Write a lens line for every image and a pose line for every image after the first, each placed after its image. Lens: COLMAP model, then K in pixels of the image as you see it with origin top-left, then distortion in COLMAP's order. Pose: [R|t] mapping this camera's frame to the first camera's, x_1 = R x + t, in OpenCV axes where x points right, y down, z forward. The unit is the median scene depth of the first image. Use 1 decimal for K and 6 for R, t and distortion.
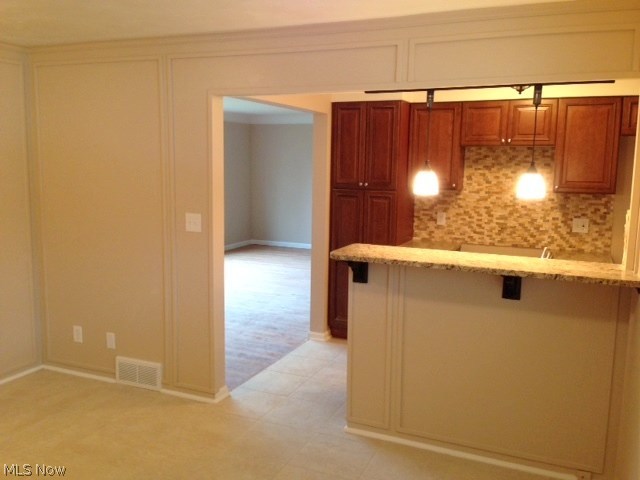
lens RADIAL K [[591.2, 0, 319.1], [0, 591.2, 242.2], [0, 0, 1]] dist [0.053740, 0.000000]
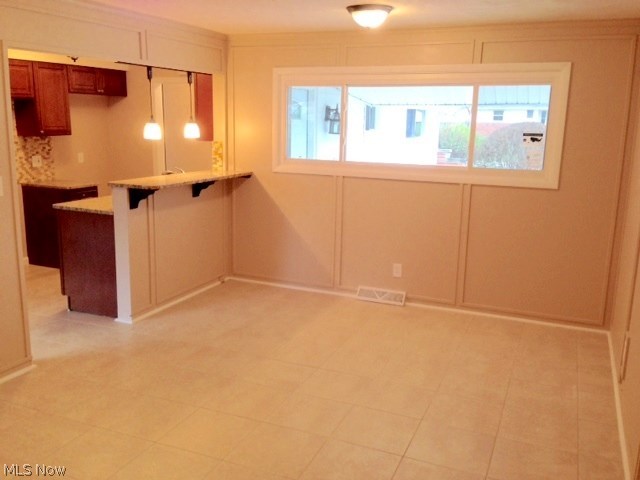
lens RADIAL K [[591.2, 0, 317.1], [0, 591.2, 239.8], [0, 0, 1]] dist [0.053740, 0.000000]
pose [[-0.003368, -0.223965, 0.974591, -0.856564], [0.122791, 0.967129, 0.222675, -0.076286], [-0.992427, 0.120421, 0.024244, 0.378919]]
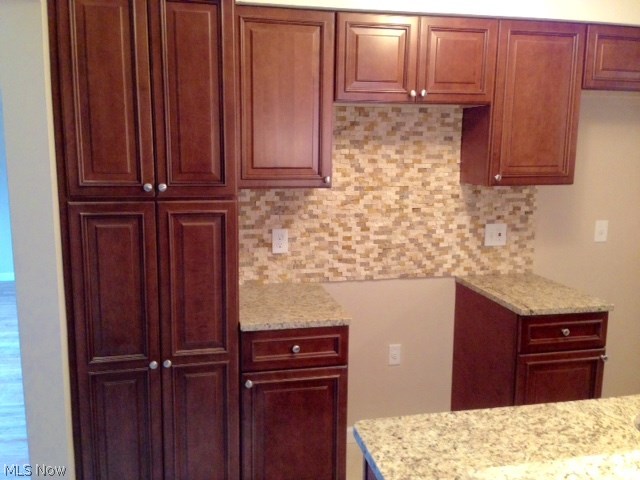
lens RADIAL K [[591.2, 0, 326.7], [0, 591.2, 233.9], [0, 0, 1]] dist [0.053740, 0.000000]
pose [[0.808511, -0.099896, 0.579941, -0.070827], [0.083447, 0.994990, 0.055055, -0.076957], [-0.582535, 0.003882, 0.812796, 0.583506]]
